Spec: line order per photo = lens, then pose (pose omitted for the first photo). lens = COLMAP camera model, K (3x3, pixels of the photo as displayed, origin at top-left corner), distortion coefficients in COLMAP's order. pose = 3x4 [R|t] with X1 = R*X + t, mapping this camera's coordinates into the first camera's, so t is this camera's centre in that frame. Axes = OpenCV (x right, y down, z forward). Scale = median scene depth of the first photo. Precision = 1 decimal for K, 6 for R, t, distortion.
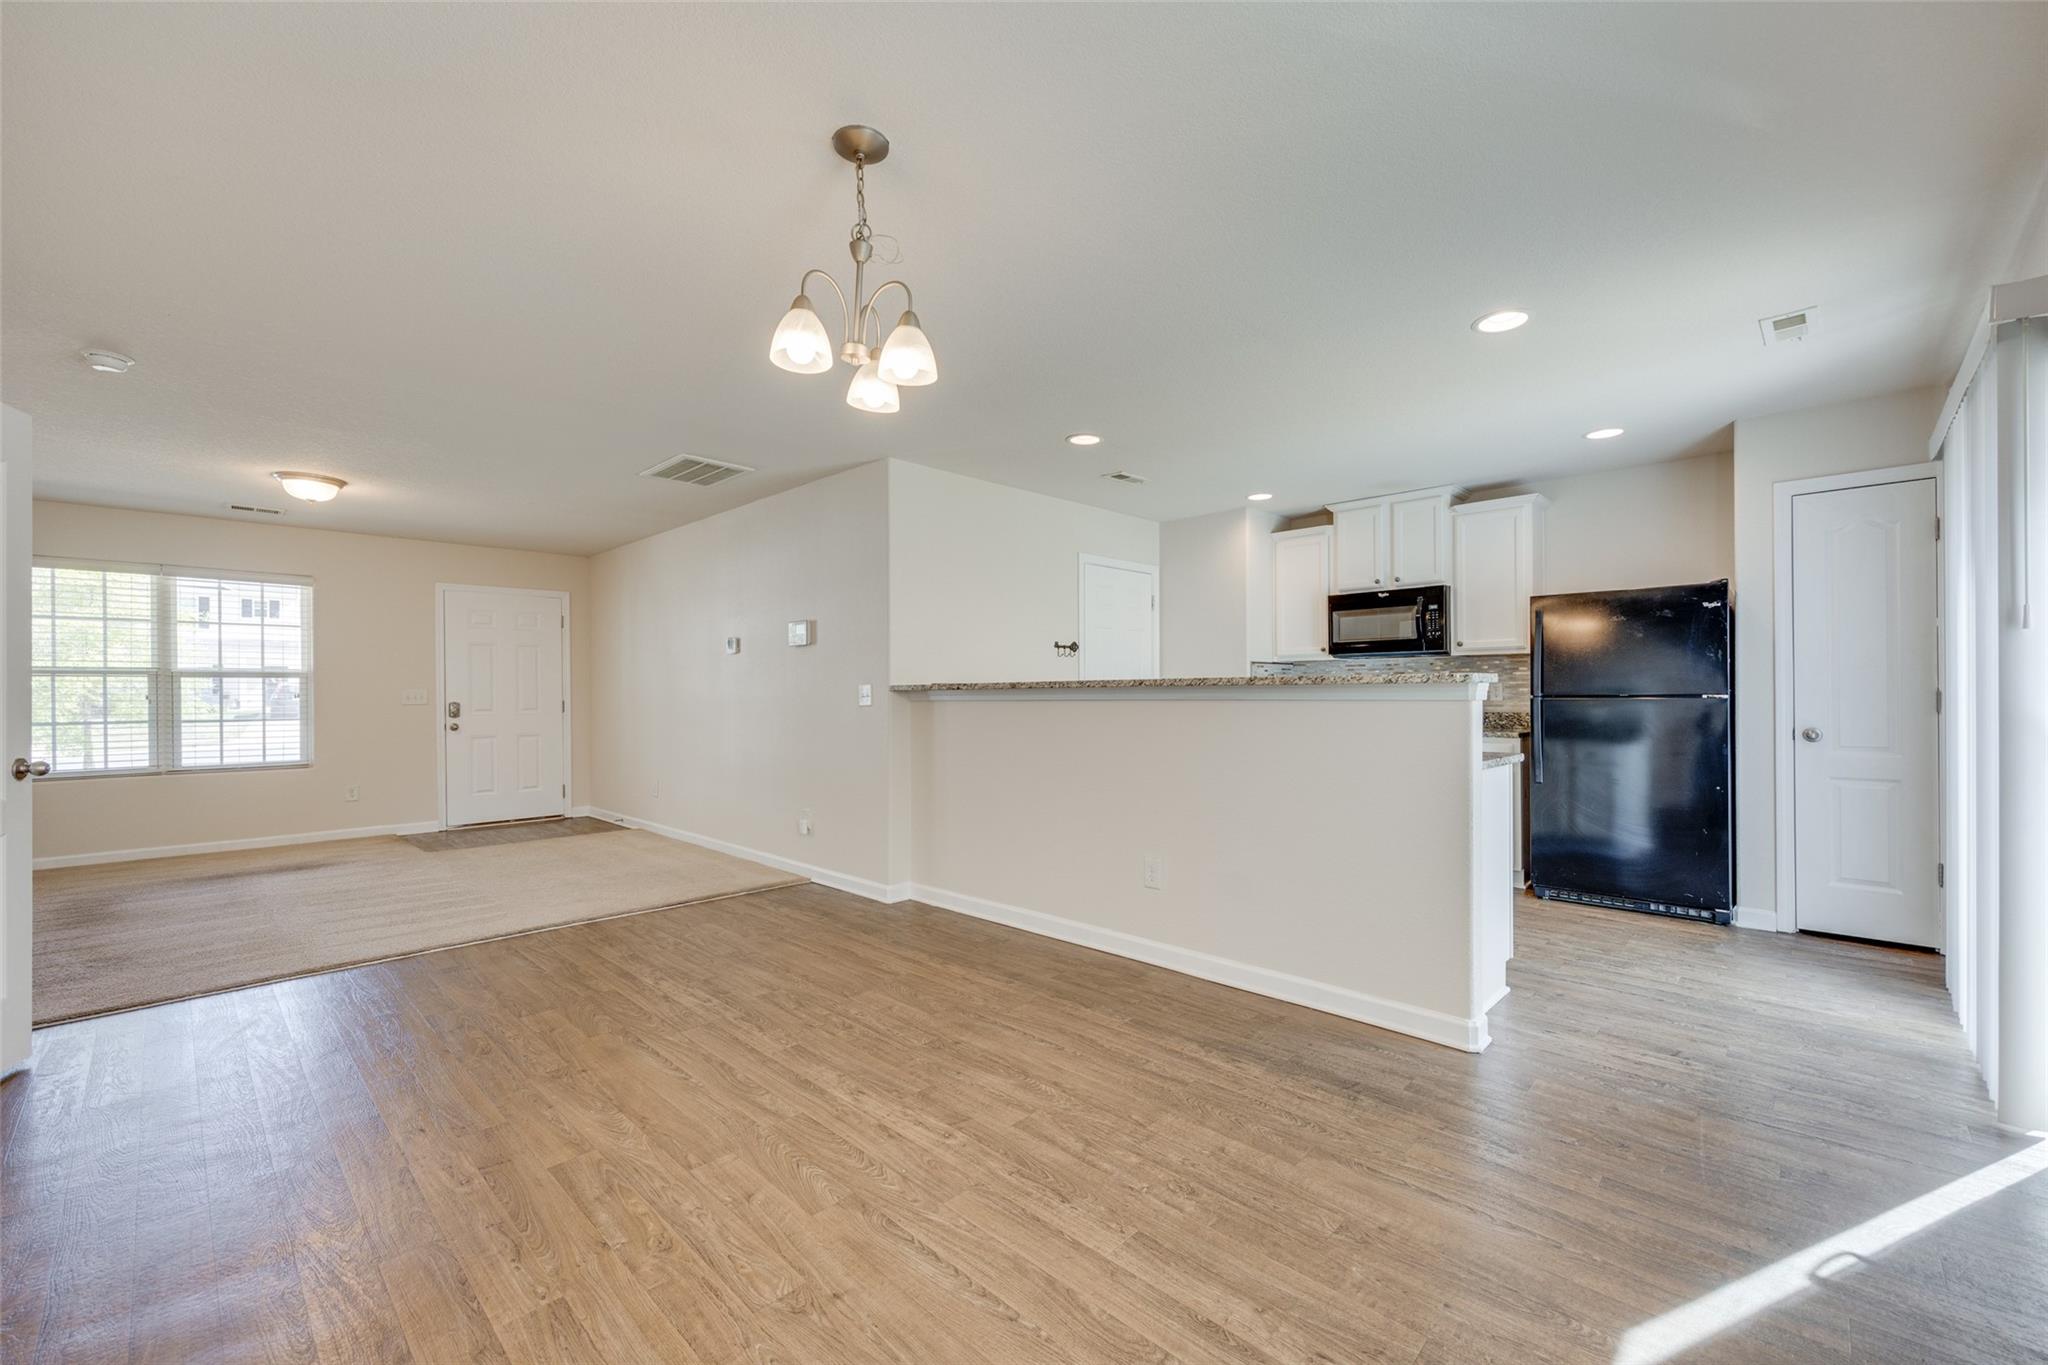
lens RADIAL K [[837.3, 0, 1026.3], [0, 837.3, 679.7], [0, 0, 1]] dist [0.002534, -0.001735]
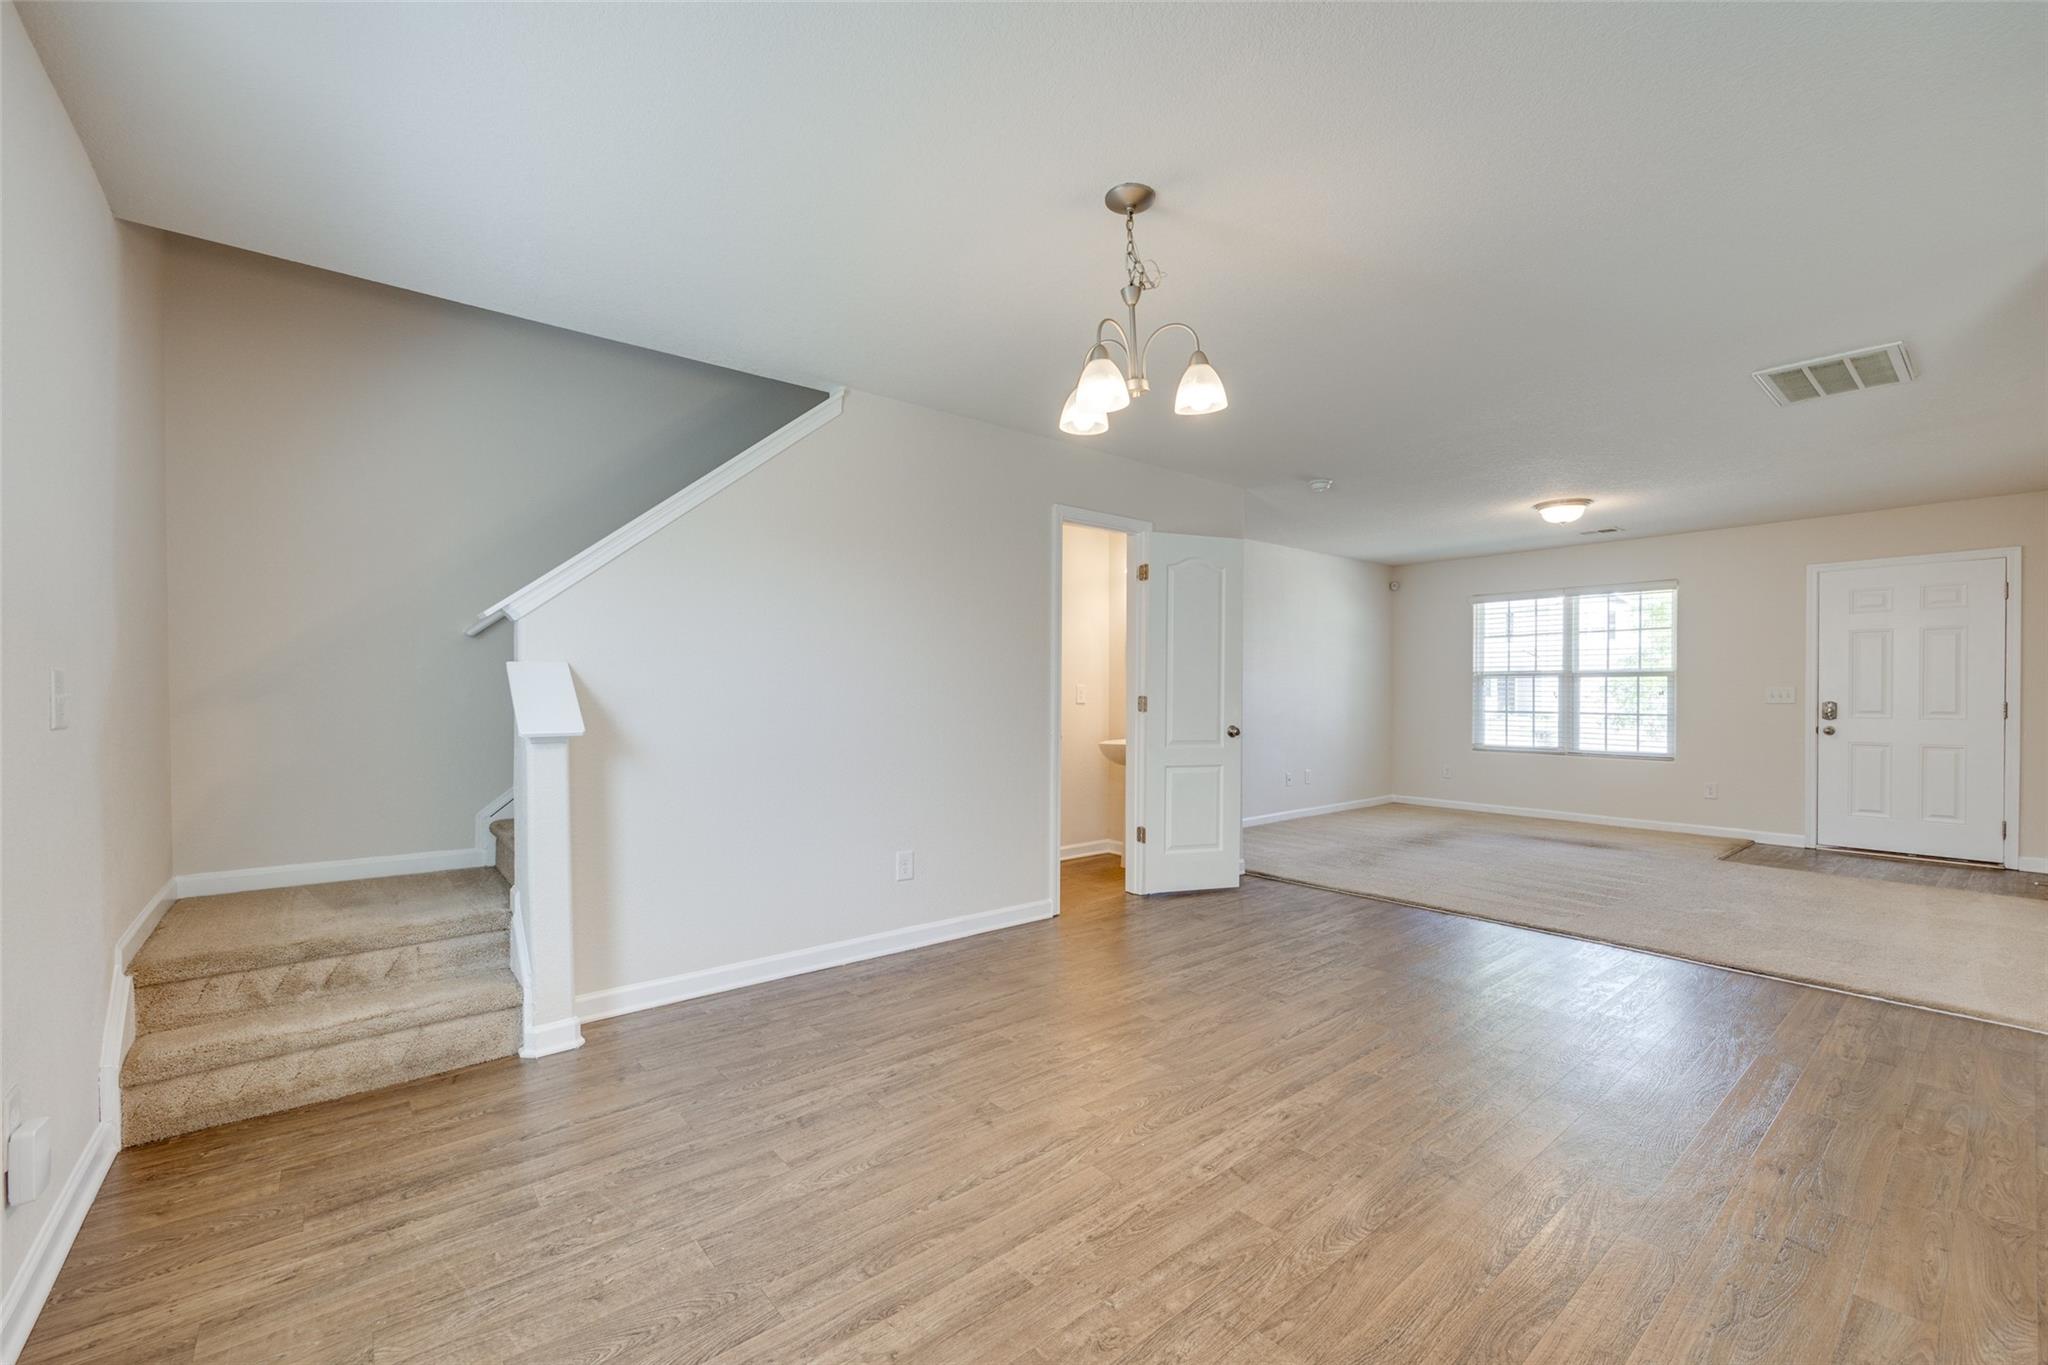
lens RADIAL K [[837.3, 0, 1022.1], [0, 837.3, 692.8], [0, 0, 1]] dist [0.002534, -0.001735]
pose [[-0.116247, 0.006219, -0.993201, 0.333684], [0.015131, 0.999875, 0.004490, 0.001882], [0.993105, -0.014507, -0.116326, 0.353397]]
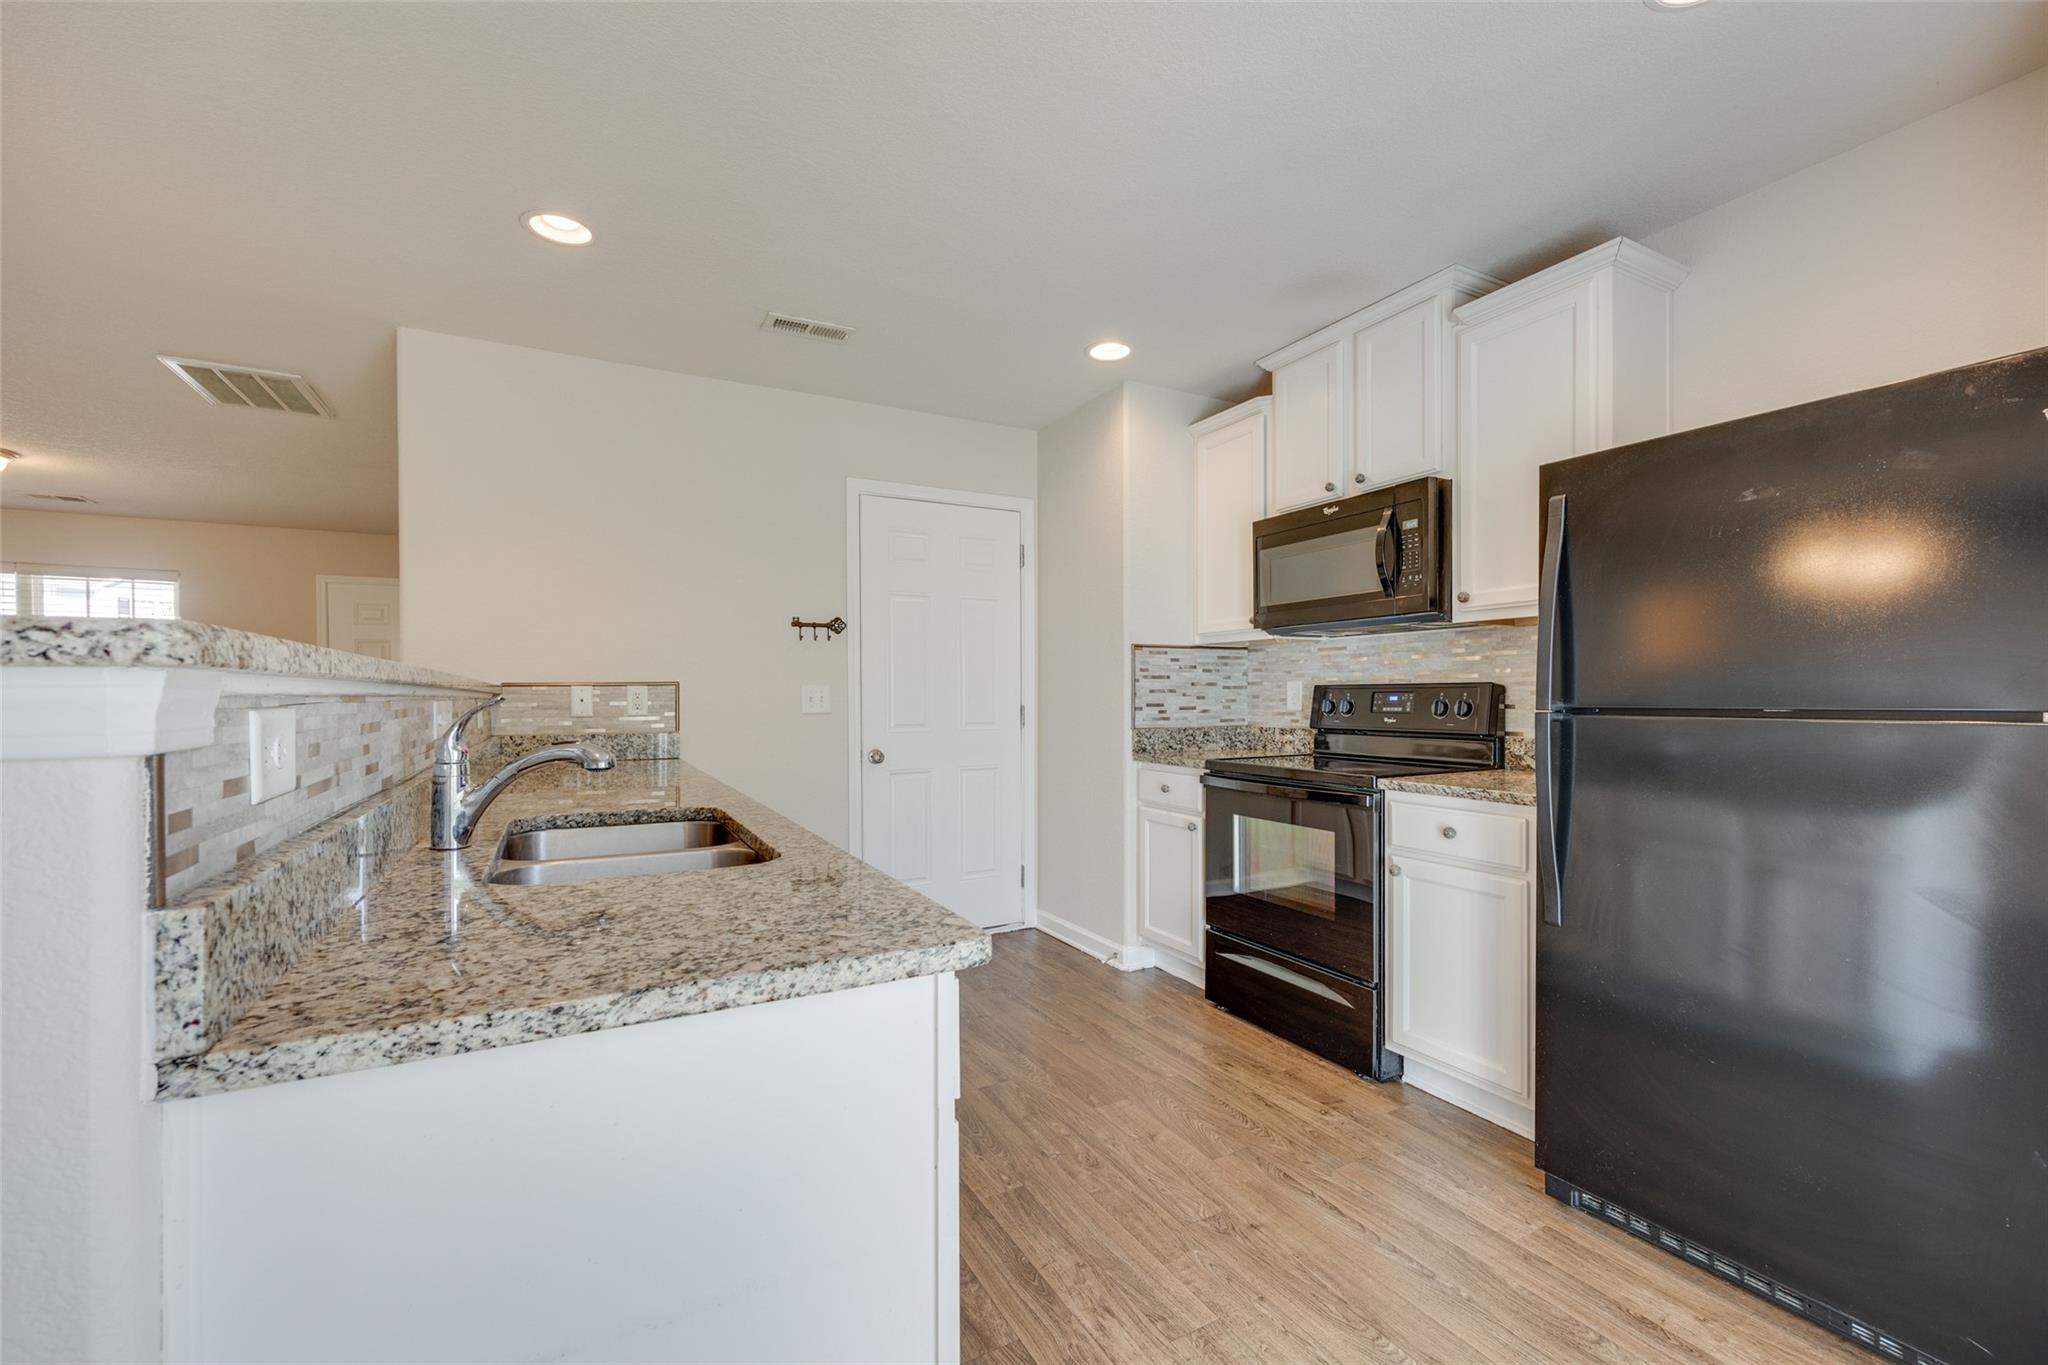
lens RADIAL K [[837.3, 0, 1035.3], [0, 837.3, 703.7], [0, 0, 1]] dist [0.002534, -0.001735]
pose [[0.952868, 0.004874, -0.303345, 0.409355], [0.004409, 0.999543, 0.029910, 0.002015], [0.303352, -0.029838, 0.952411, 0.448021]]
